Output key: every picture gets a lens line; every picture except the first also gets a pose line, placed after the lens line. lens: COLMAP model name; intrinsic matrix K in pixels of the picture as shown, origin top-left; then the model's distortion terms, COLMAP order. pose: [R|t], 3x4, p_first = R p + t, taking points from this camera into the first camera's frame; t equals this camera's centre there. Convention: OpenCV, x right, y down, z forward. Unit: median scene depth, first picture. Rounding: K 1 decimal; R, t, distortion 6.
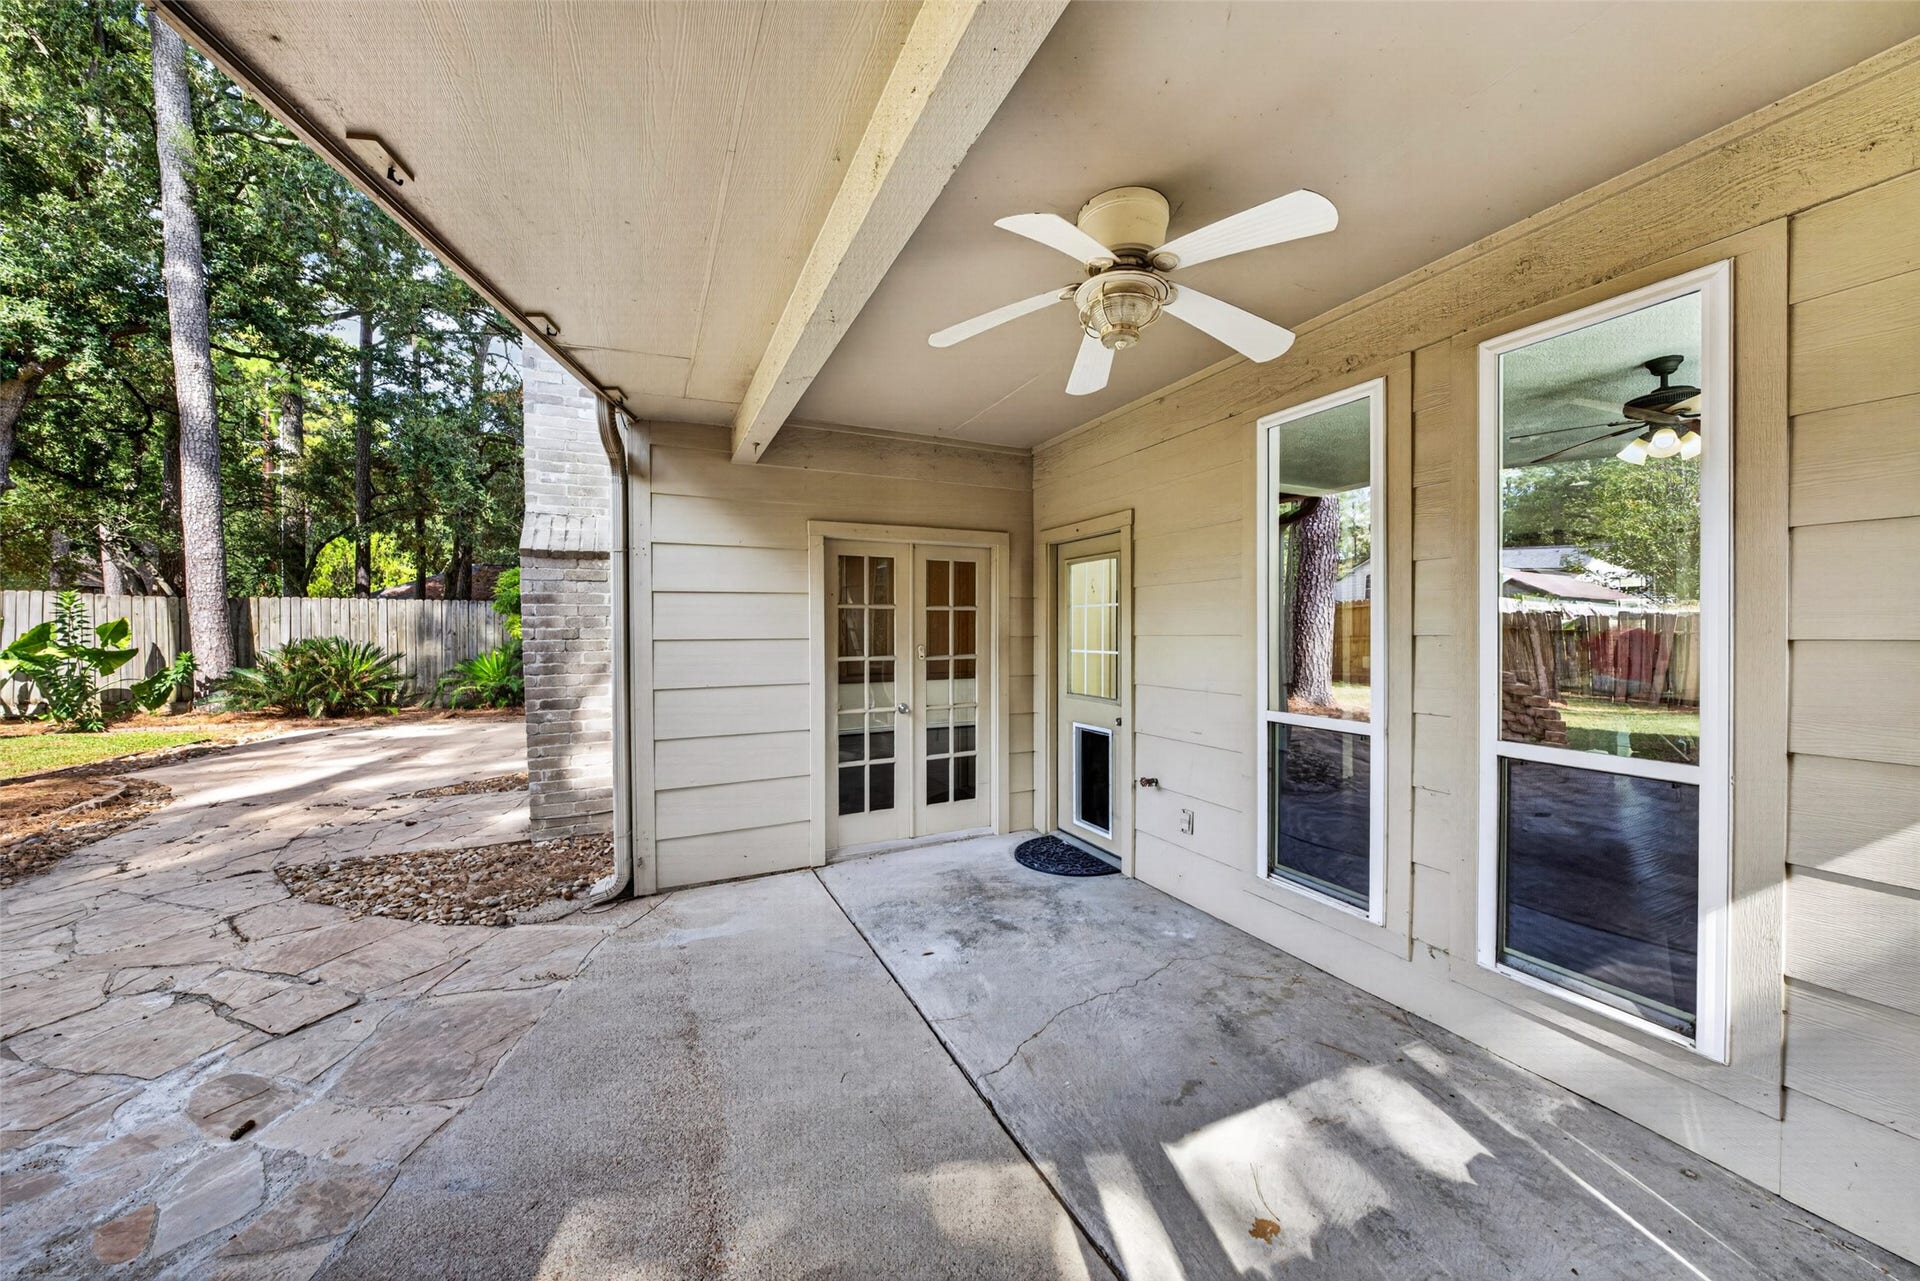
lens RADIAL K [[676.1, 0, 972.8], [0, 676.1, 634.1], [0, 0, 1]] dist [-0.003445, 0.000524]
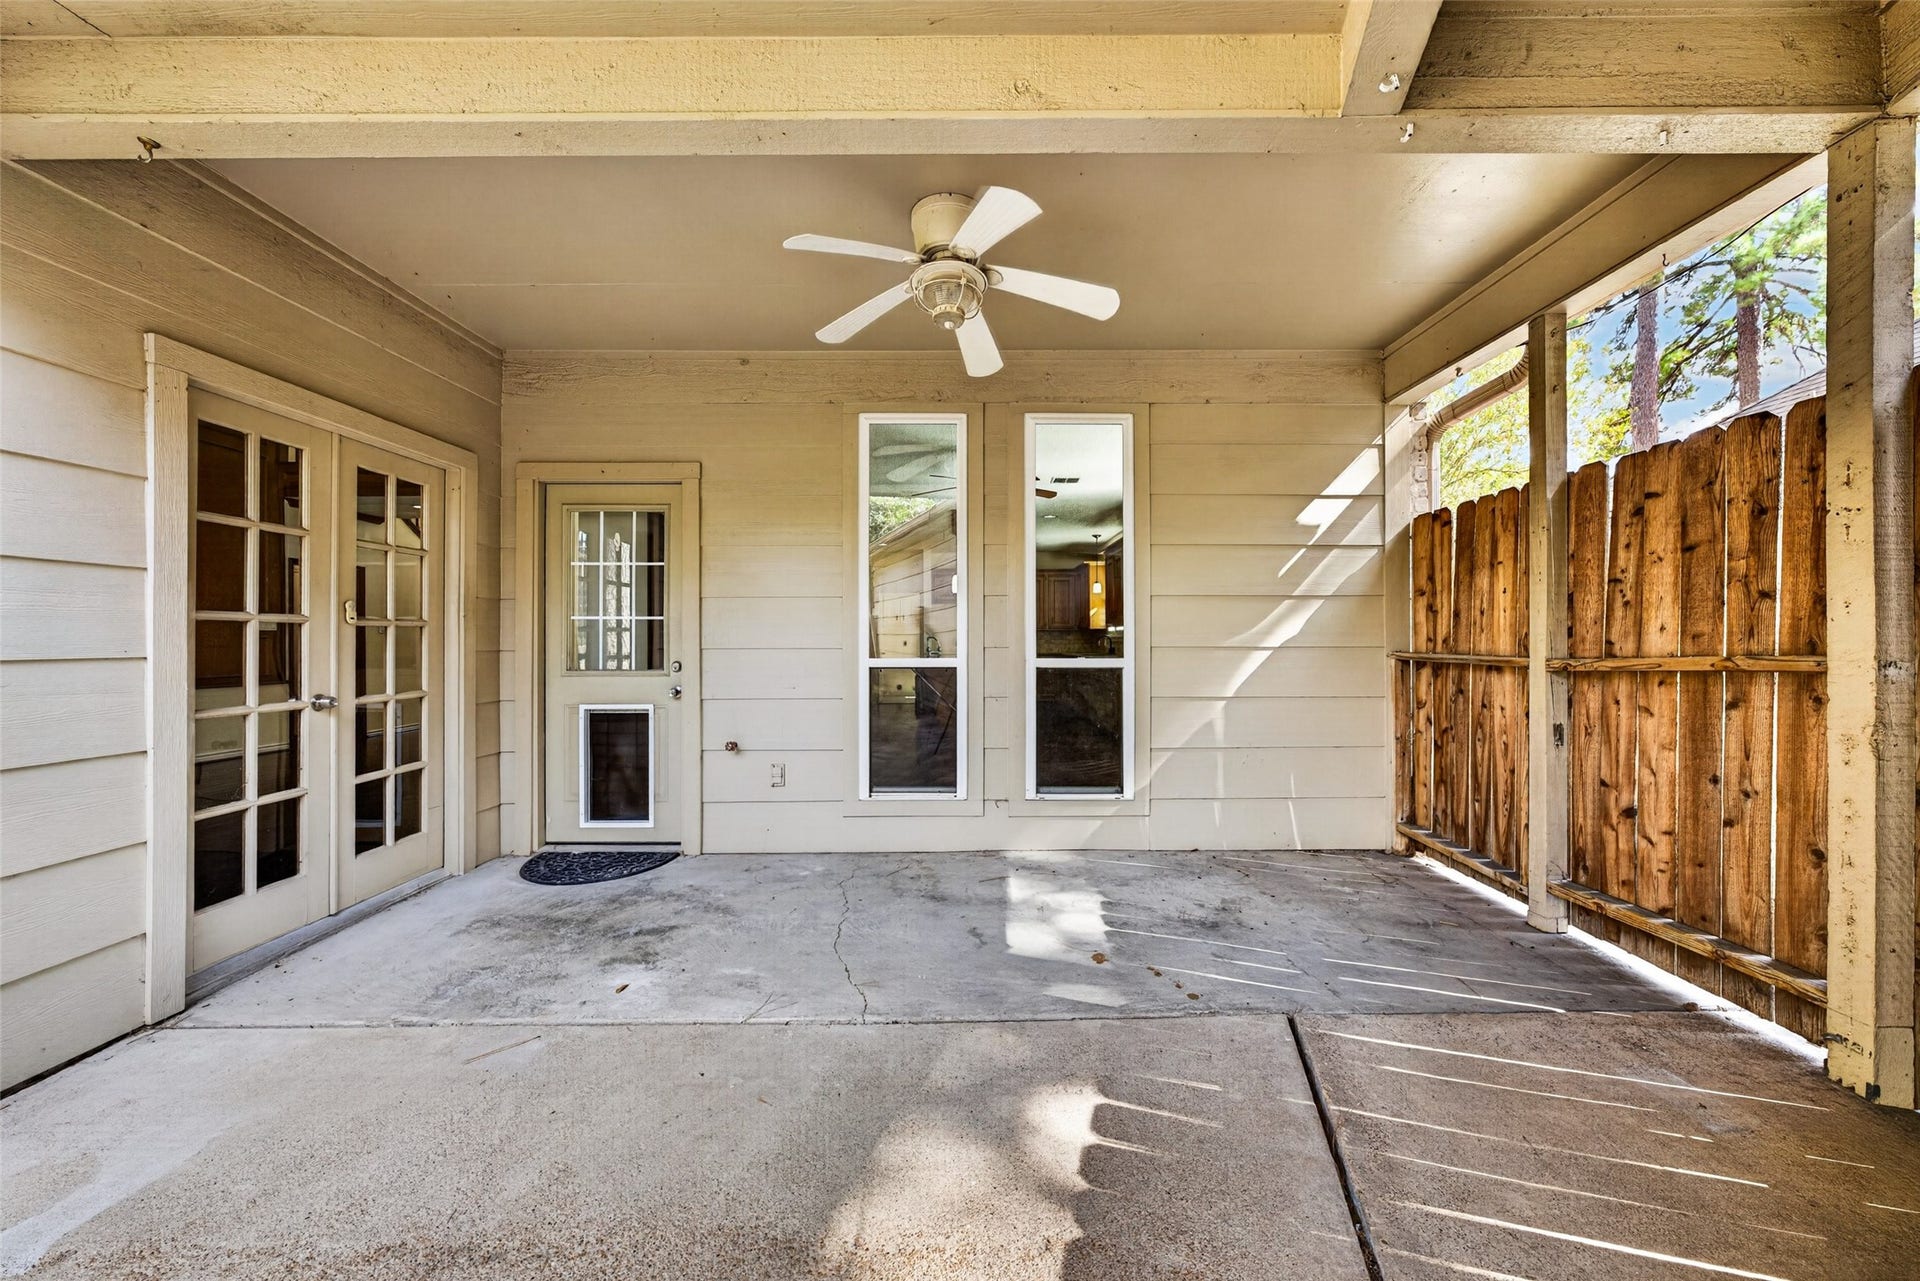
lens RADIAL K [[676.1, 0, 976.1], [0, 676.1, 644.9], [0, 0, 1]] dist [-0.003445, 0.000524]
pose [[0.435734, -0.003426, 0.900069, -0.420307], [0.006573, 0.999978, 0.000624, 0.066609], [-0.900052, 0.005645, 0.435747, 0.228944]]
